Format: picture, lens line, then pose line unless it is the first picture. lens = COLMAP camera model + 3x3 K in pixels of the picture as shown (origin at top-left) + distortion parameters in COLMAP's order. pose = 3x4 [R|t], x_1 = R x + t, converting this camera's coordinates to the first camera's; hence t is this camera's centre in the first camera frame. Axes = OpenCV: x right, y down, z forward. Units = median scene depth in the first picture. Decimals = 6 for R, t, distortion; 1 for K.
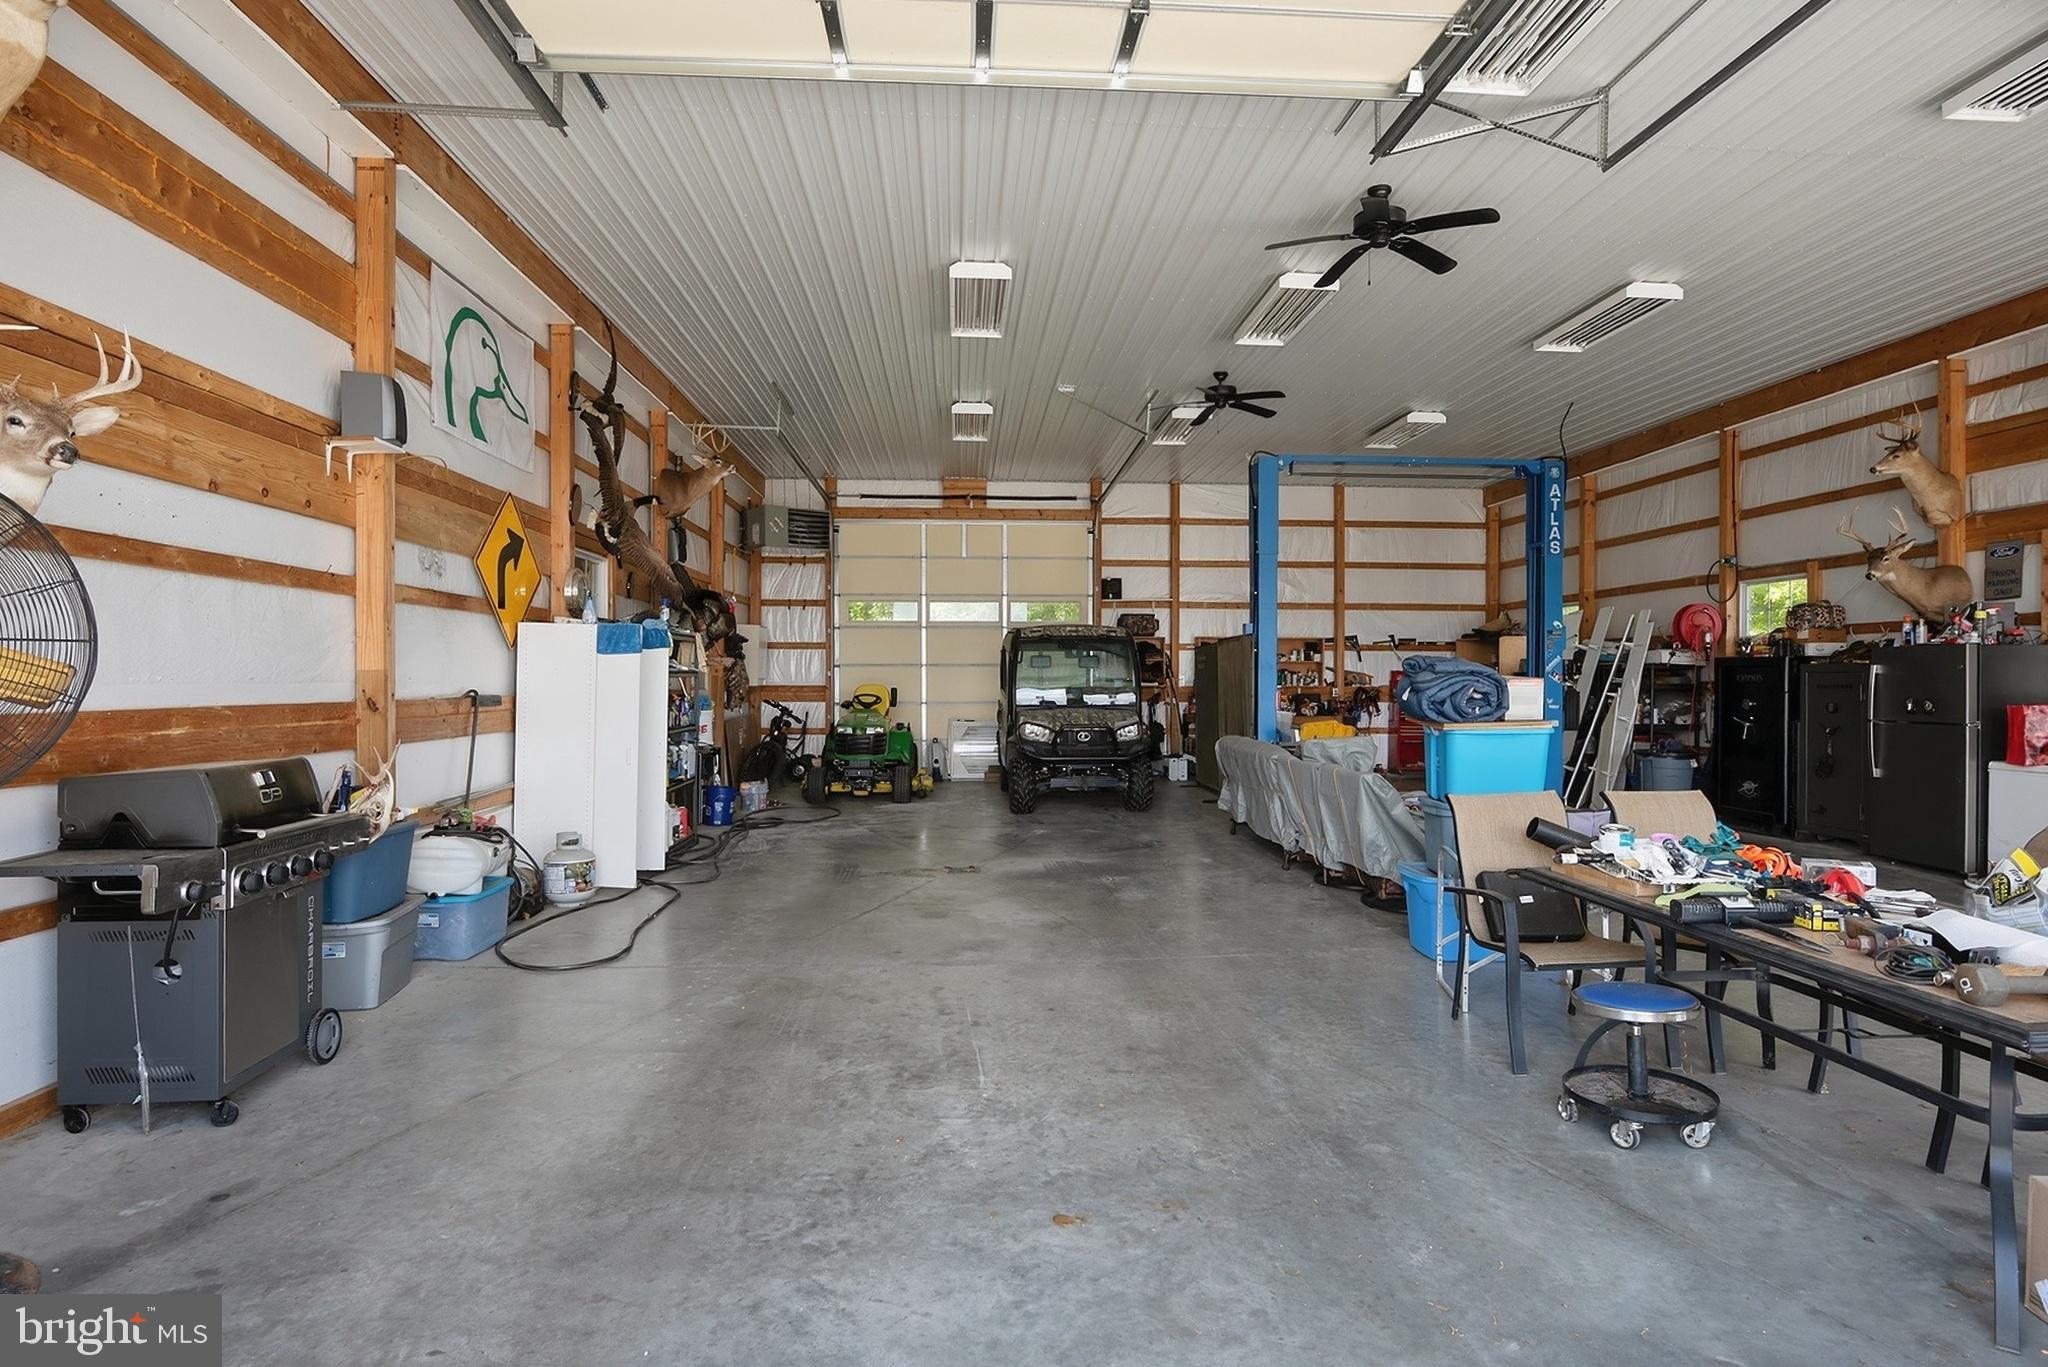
lens RADIAL K [[1036.6, 0, 1033.7], [0, 1036.6, 703.2], [0, 0, 1]] dist [-0.016885, -0.000935]
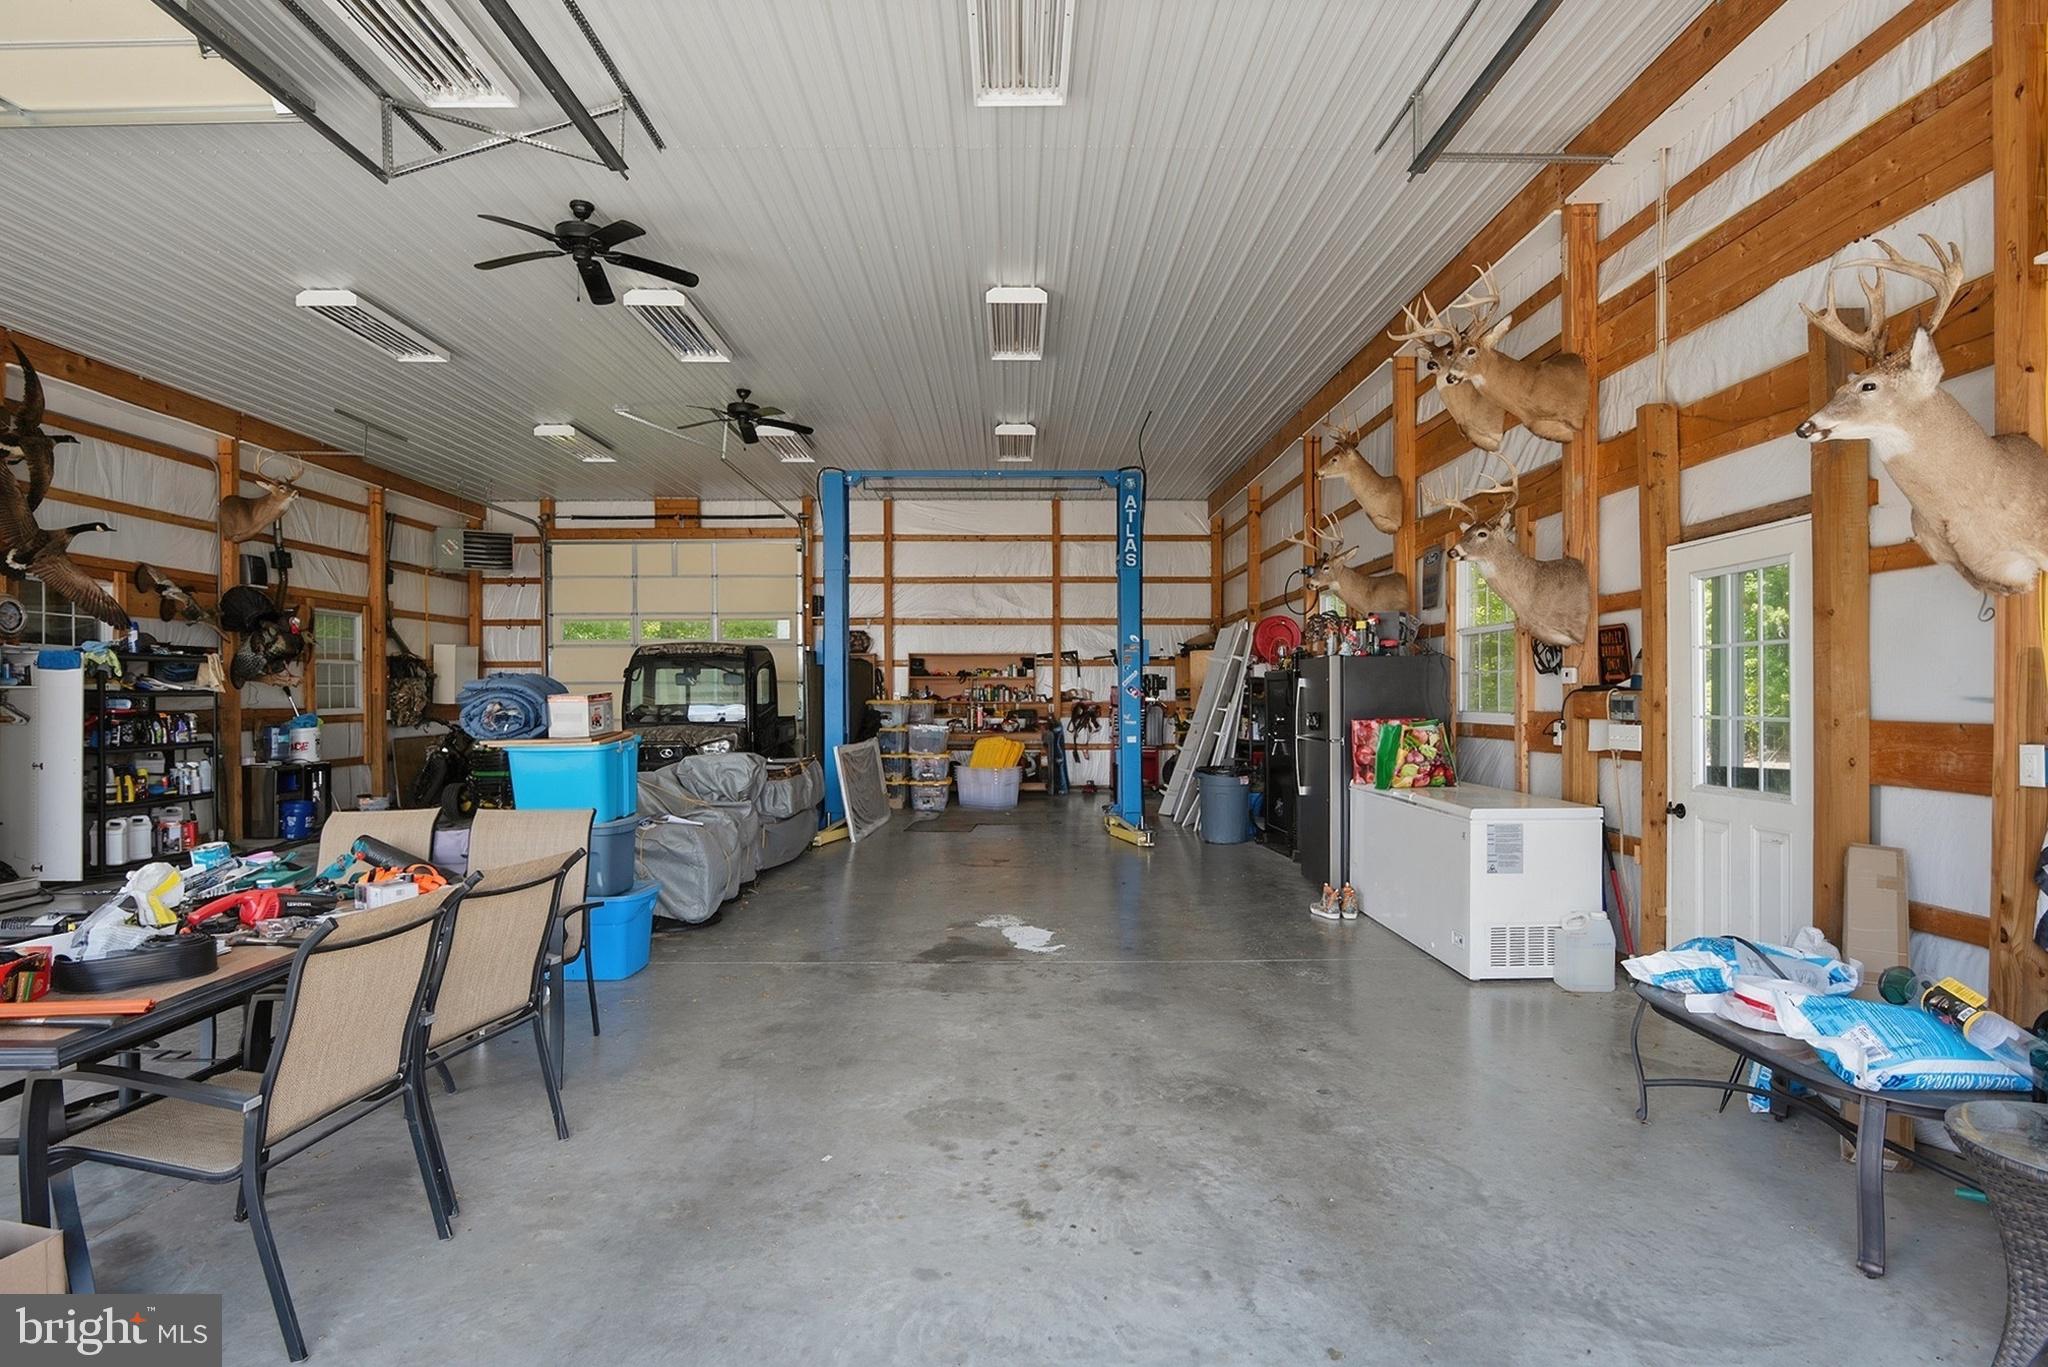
lens RADIAL K [[1036.6, 0, 1028.0], [0, 1036.6, 685.1], [0, 0, 1]] dist [-0.016885, -0.000935]
pose [[0.998434, -0.004057, -0.055790, 0.324377], [0.002106, 0.999386, -0.034975, 0.001444], [0.055898, 0.034803, 0.997830, 0.015188]]
